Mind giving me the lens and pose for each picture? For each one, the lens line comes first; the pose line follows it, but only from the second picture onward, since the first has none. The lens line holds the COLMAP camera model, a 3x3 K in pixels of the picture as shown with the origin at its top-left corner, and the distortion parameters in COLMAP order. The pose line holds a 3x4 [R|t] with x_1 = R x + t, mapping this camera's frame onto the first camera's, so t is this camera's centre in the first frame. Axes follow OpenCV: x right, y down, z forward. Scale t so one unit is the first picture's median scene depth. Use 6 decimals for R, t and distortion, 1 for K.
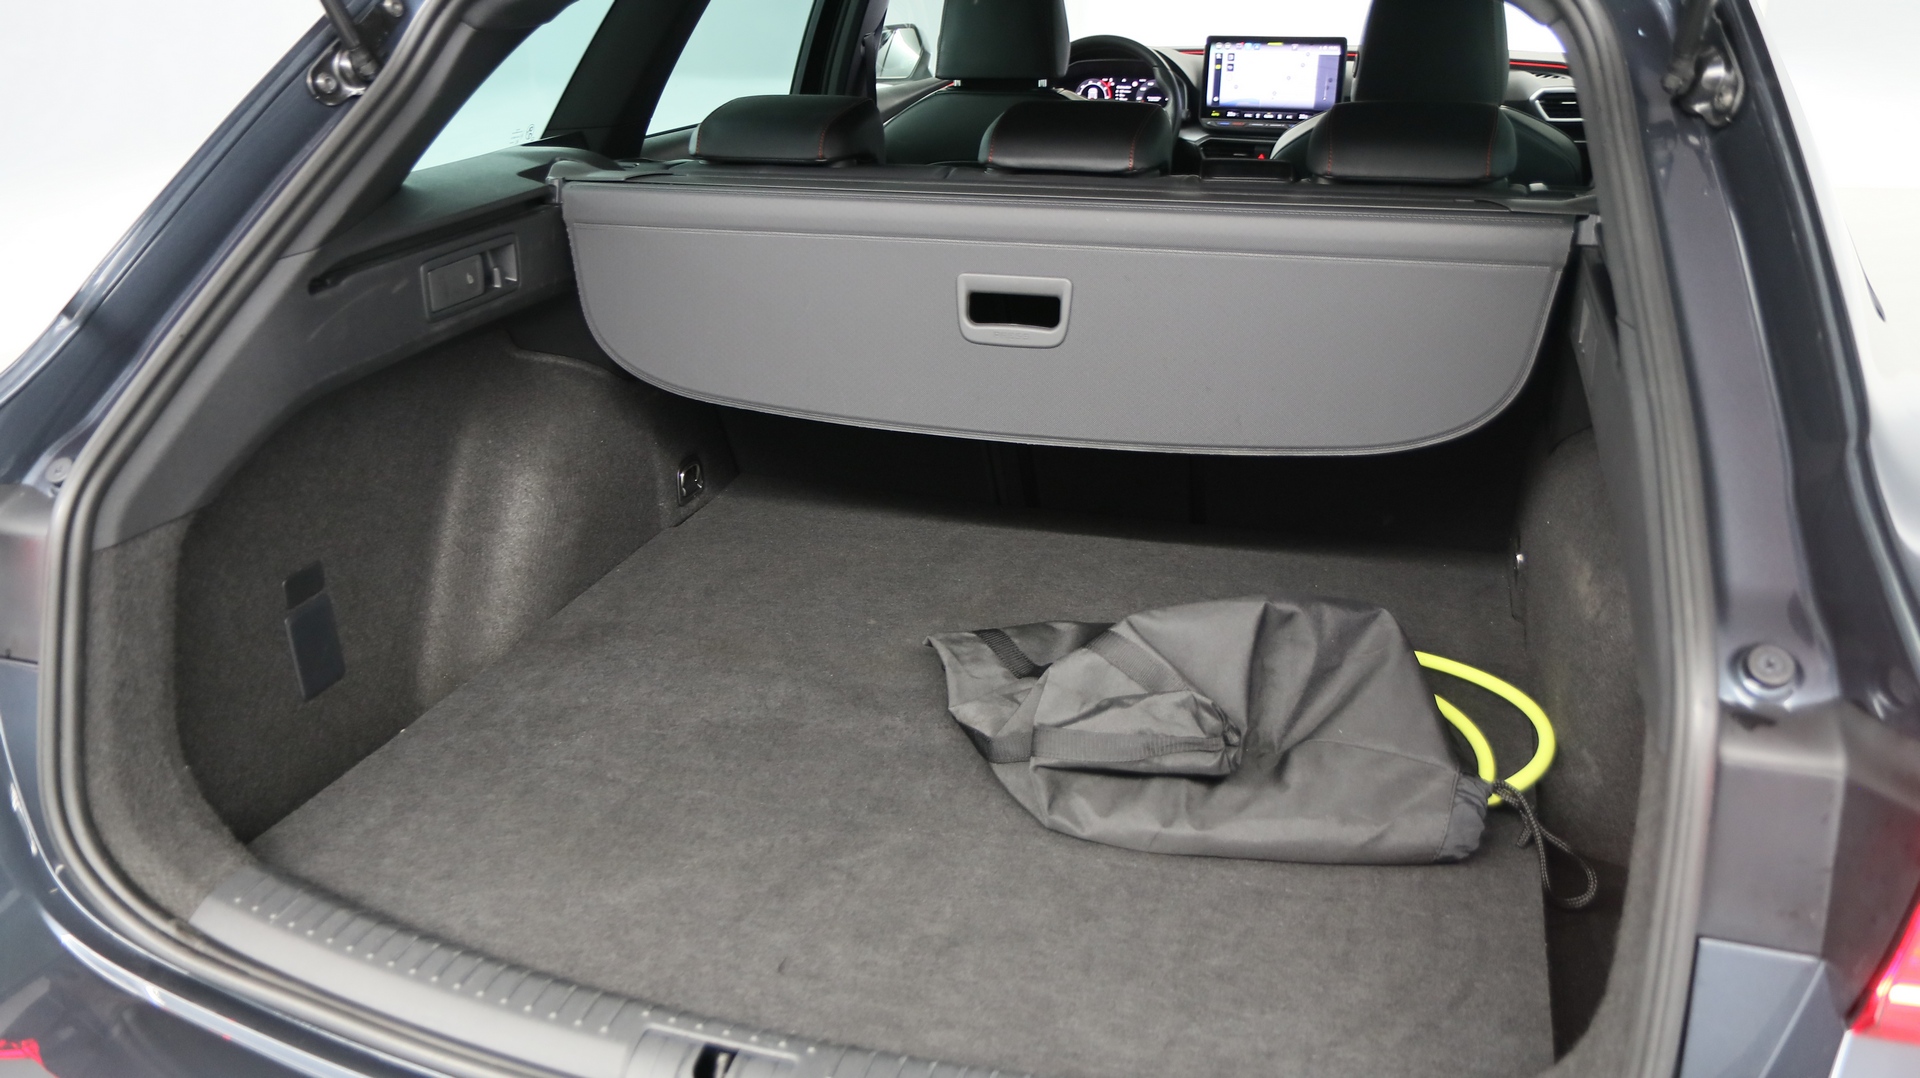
lens RADIAL K [[1461.7, 0, 953.4], [0, 1461.7, 543.5], [0, 0, 1]] dist [-0.016150, 0.005355]
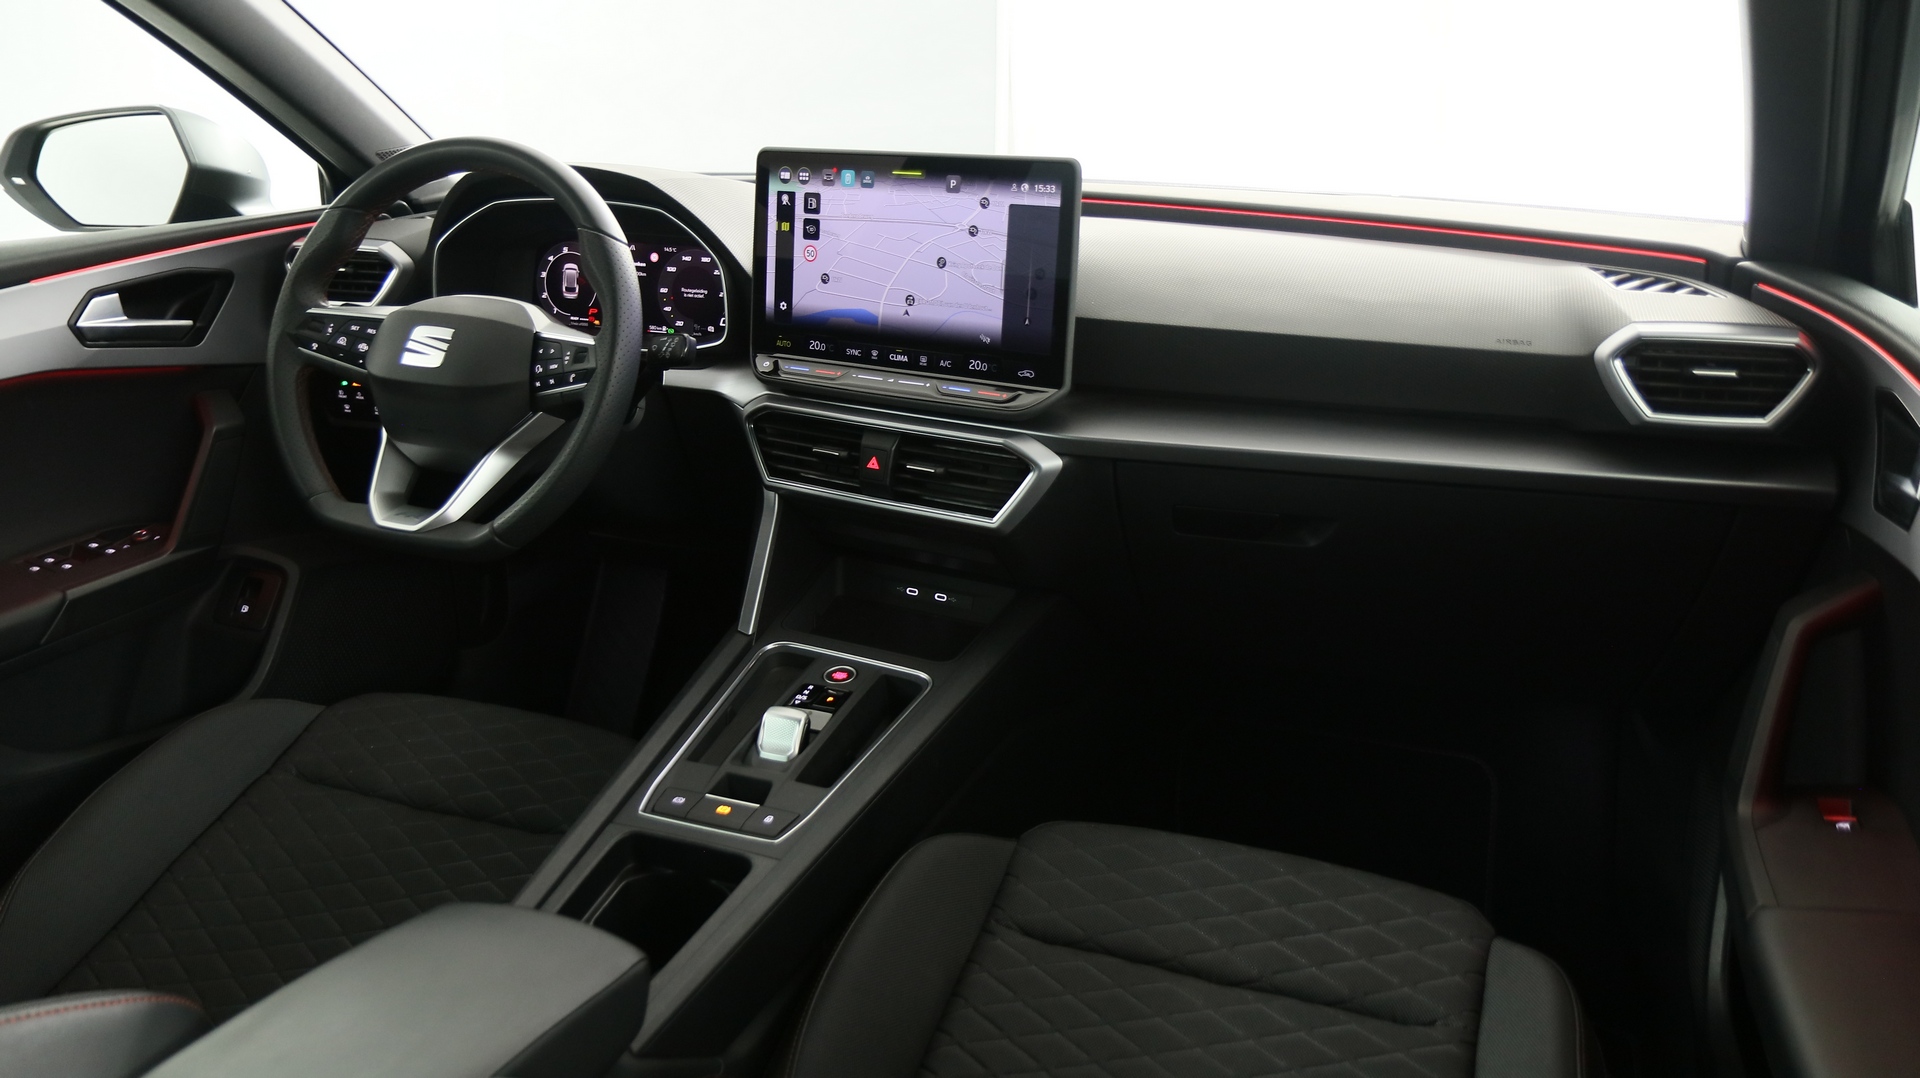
lens RADIAL K [[1461.7, 0, 953.4], [0, 1461.7, 543.5], [0, 0, 1]] dist [-0.016150, 0.005355]
pose [[0.997356, 0.045086, -0.056989, 0.253002], [-0.049408, 0.995818, -0.076853, -0.214650], [0.053286, 0.079465, 0.995412, 0.620031]]
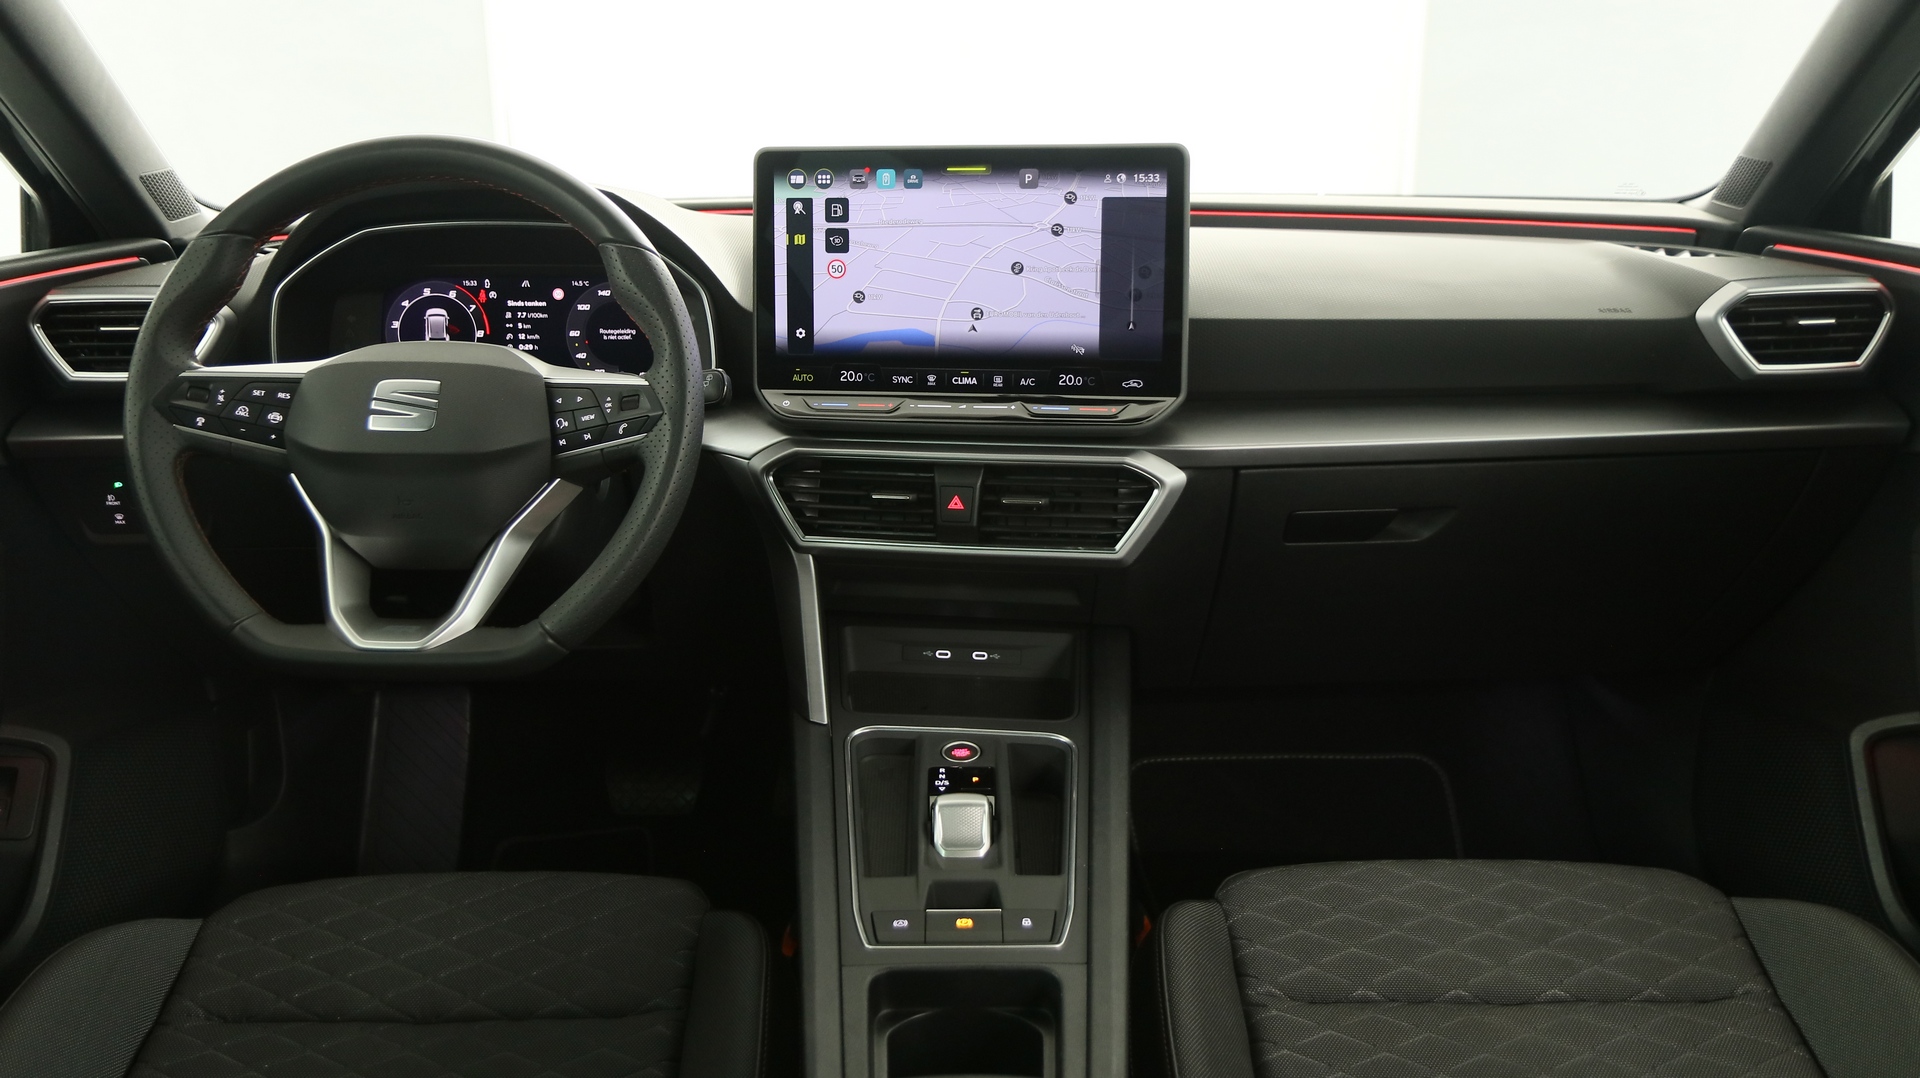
lens RADIAL K [[1547.5, 0, 957.3], [0, 1547.5, 541.3], [0, 0, 1]] dist [0.013144, 0.010313]
pose [[0.950915, -0.065127, 0.302521, 0.104769], [0.107659, 0.986158, -0.126104, -0.211245], [-0.290121, 0.152484, 0.944764, 0.668204]]
